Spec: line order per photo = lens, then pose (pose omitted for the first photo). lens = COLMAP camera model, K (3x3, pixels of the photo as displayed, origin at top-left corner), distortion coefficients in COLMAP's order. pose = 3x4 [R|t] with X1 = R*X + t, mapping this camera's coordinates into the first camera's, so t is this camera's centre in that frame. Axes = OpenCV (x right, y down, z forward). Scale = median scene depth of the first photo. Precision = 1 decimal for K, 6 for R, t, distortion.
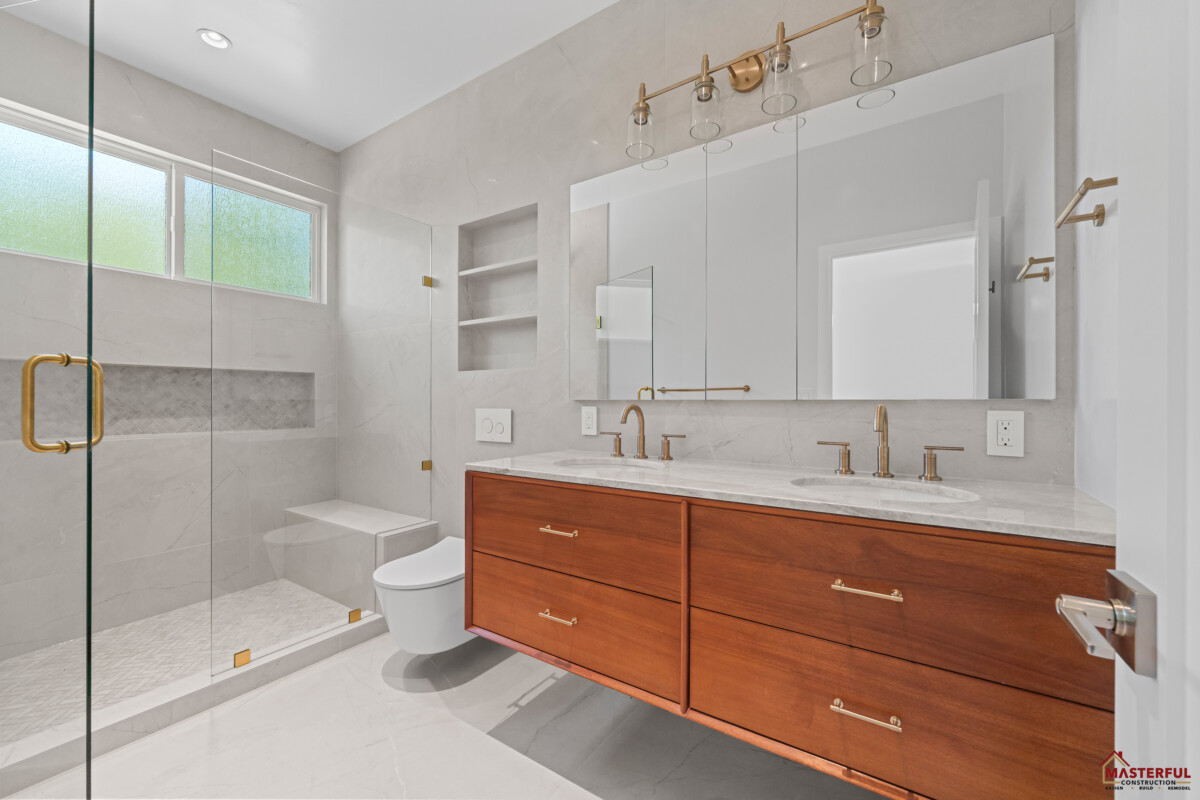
lens RADIAL K [[487.1, 0, 599.9], [0, 487.1, 400.3], [0, 0, 1]] dist [0.000775, -0.000362]
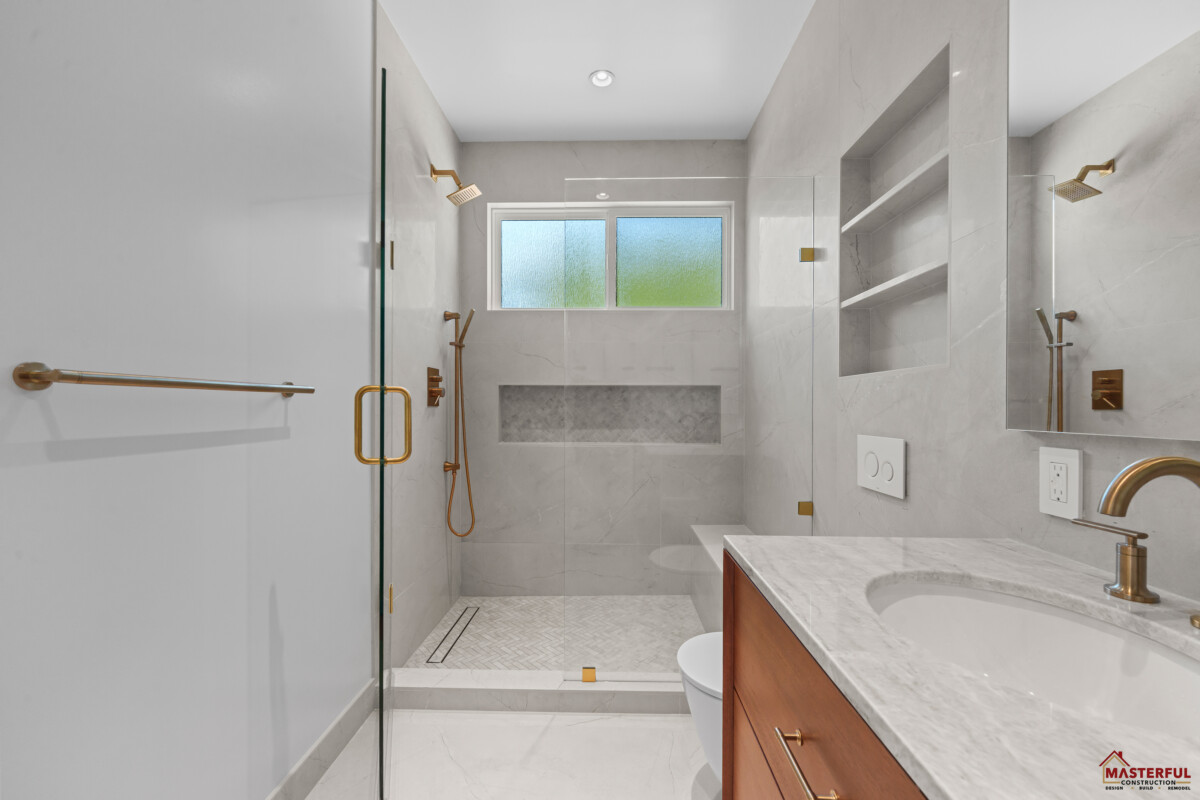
lens RADIAL K [[488.0, 0, 601.9], [0, 488.0, 409.7], [0, 0, 1]] dist [0.000487, 0.000039]
pose [[0.543276, 0.005808, -0.839534, 0.093317], [-0.002425, 0.999983, 0.005349, -0.017221], [0.839551, -0.000871, 0.543281, 0.359990]]
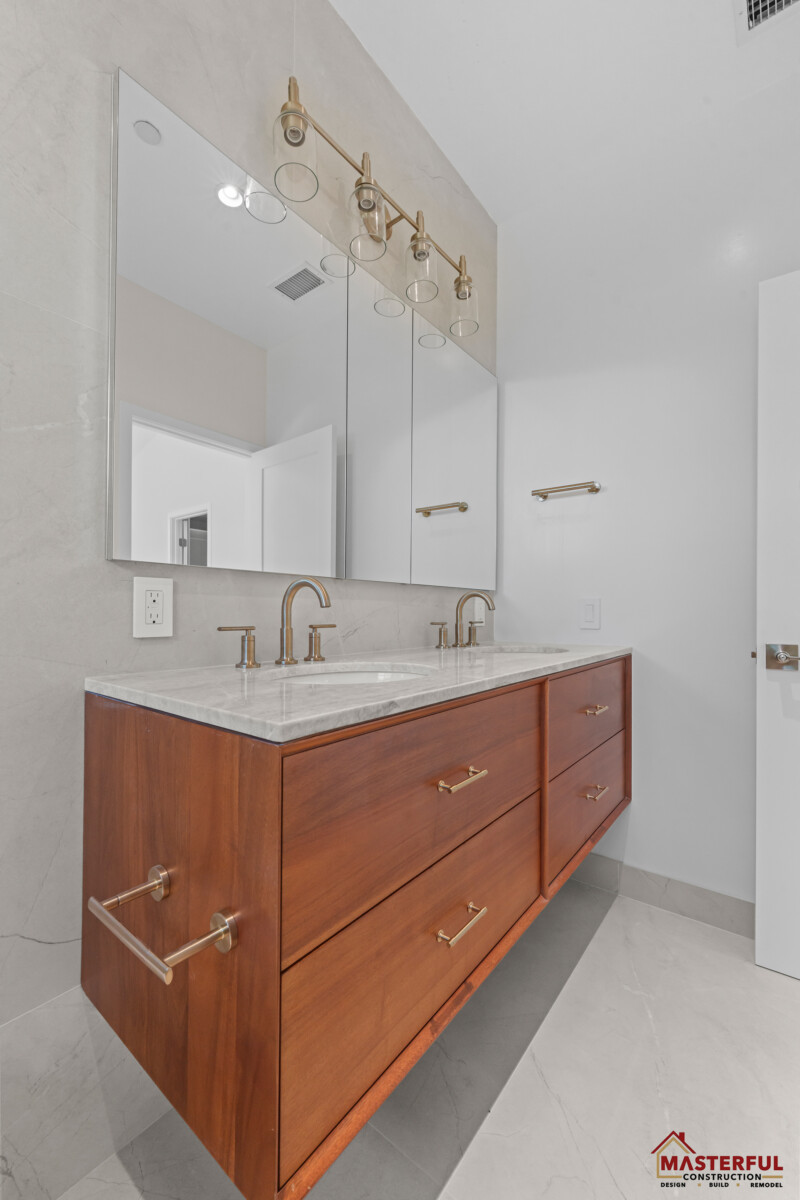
lens RADIAL K [[489.6, 0, 398.2], [0, 489.6, 608.3], [0, 0, 1]] dist [-0.000119, -0.000494]
pose [[0.072110, 0.005944, 0.997379, -0.390833], [-0.008756, 0.999947, -0.005326, 0.034880], [-0.997358, -0.008349, 0.072159, 0.585938]]
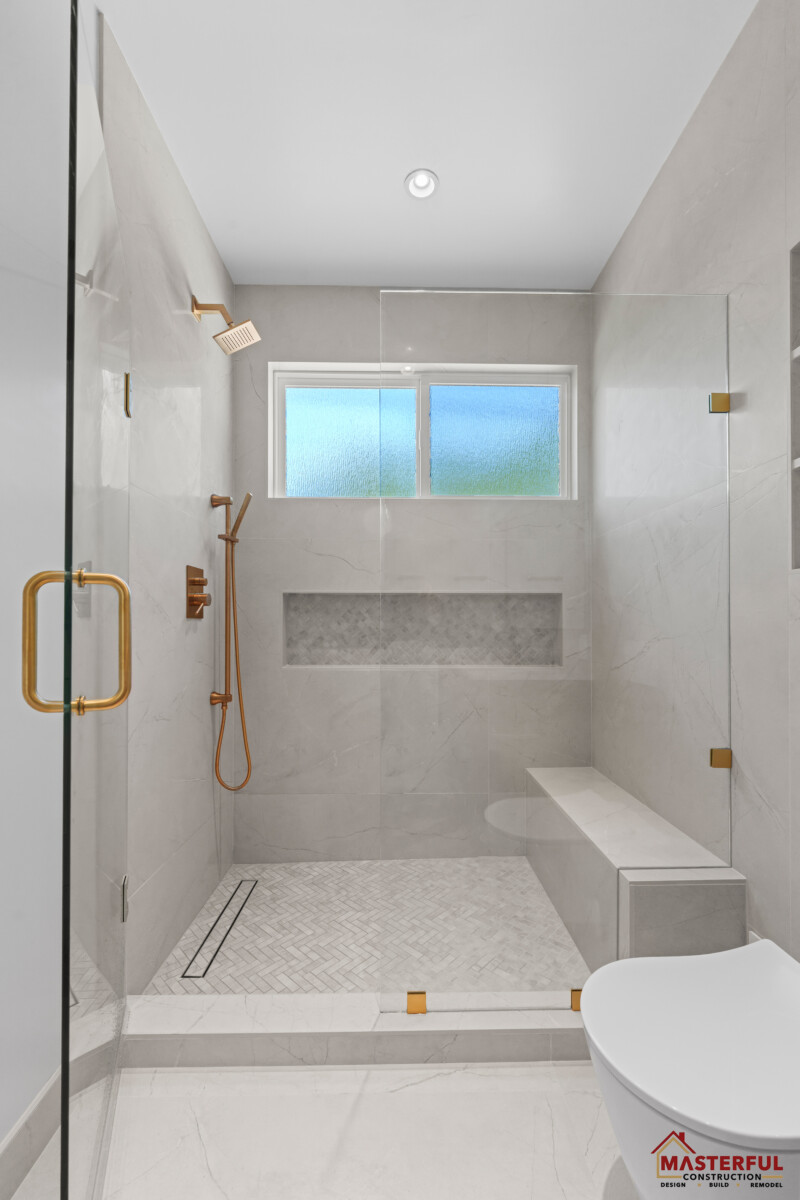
lens RADIAL K [[495.5, 0, 406.4], [0, 495.5, 622.5], [0, 0, 1]] dist [-0.001230, -0.000602]
pose [[0.577822, -0.006227, -0.816139, -0.122115], [0.000628, 0.999974, -0.007184, -0.006766], [0.816163, 0.003638, 0.577811, 0.436837]]
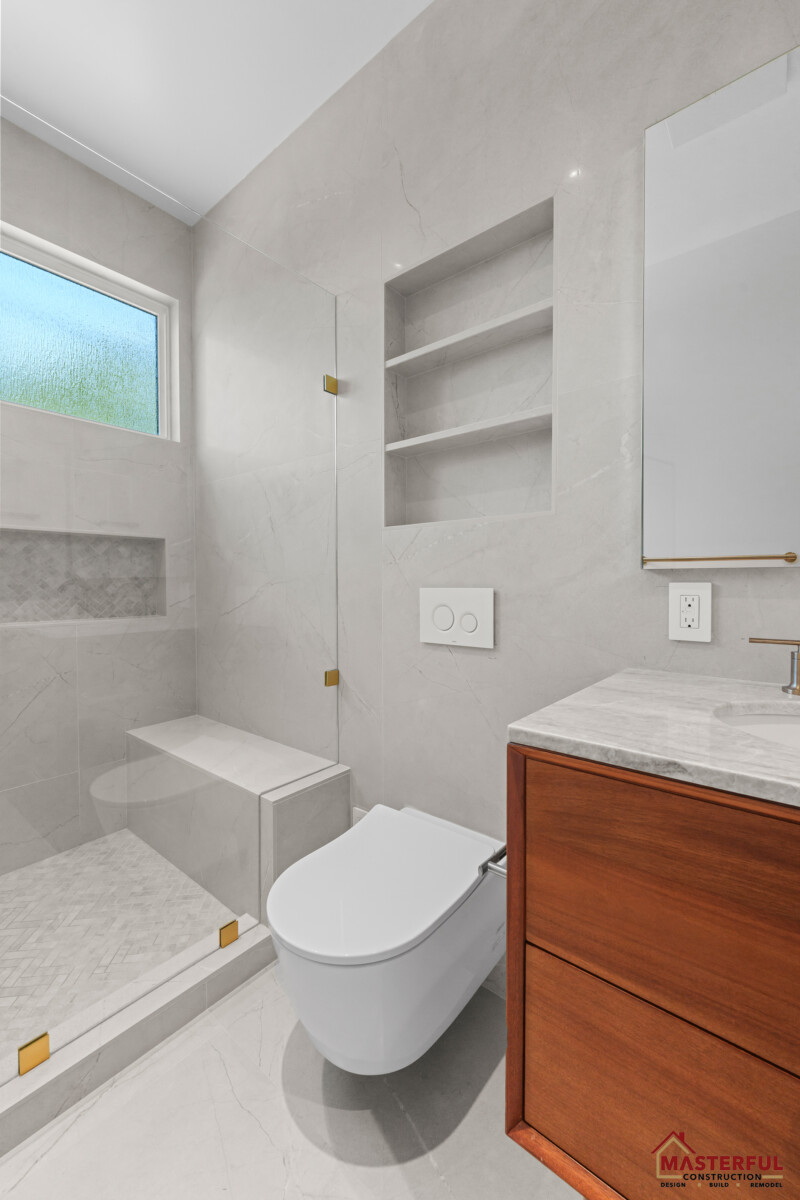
lens RADIAL K [[488.0, 0, 397.4], [0, 488.0, 592.4], [0, 0, 1]] dist [0.000487, 0.000039]
pose [[0.994804, -0.001072, -0.101805, -0.212190], [0.003407, 0.999735, 0.022760, 0.008460], [0.101754, -0.022988, 0.994544, 0.391684]]
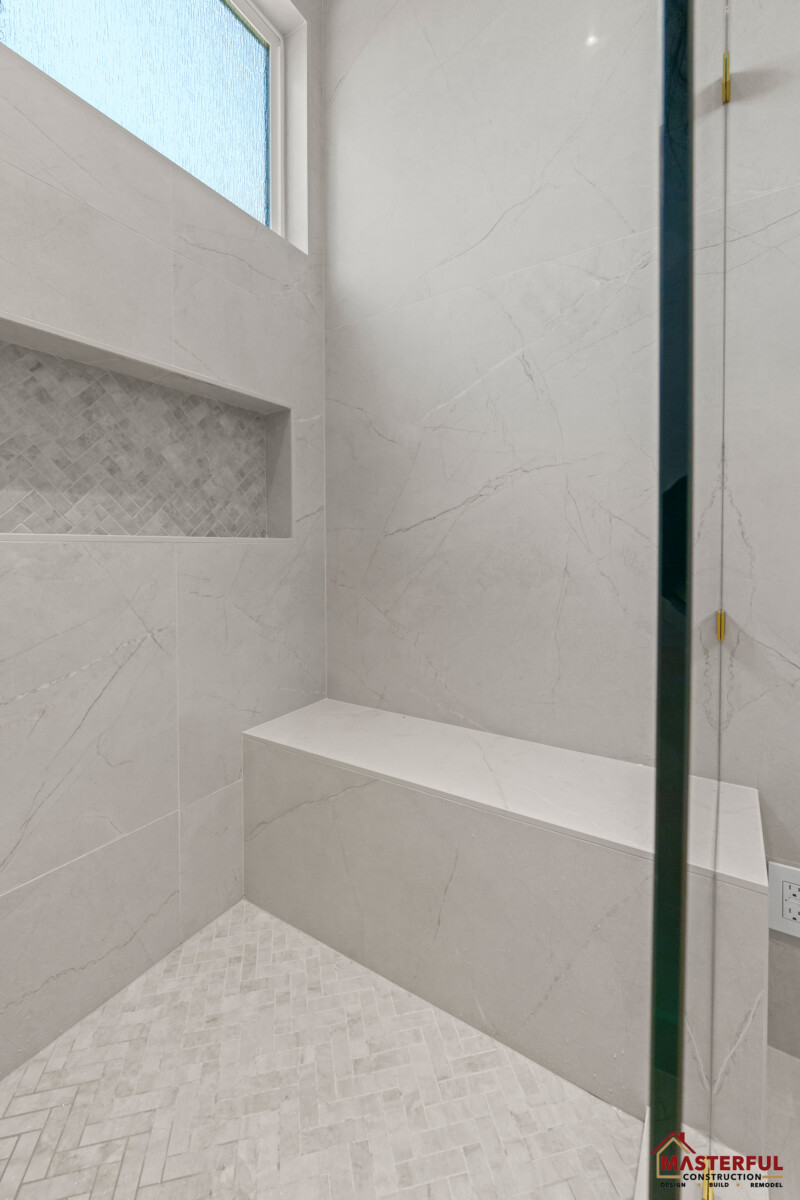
lens RADIAL K [[509.4, 0, 382.8], [0, 509.4, 559.3], [0, 0, 1]] dist [0.000757, 0.000100]
pose [[0.999975, -0.006289, 0.003262, -0.610210], [0.006210, 0.999700, 0.023693, 0.079515], [-0.003410, -0.023672, 0.999714, 0.661394]]
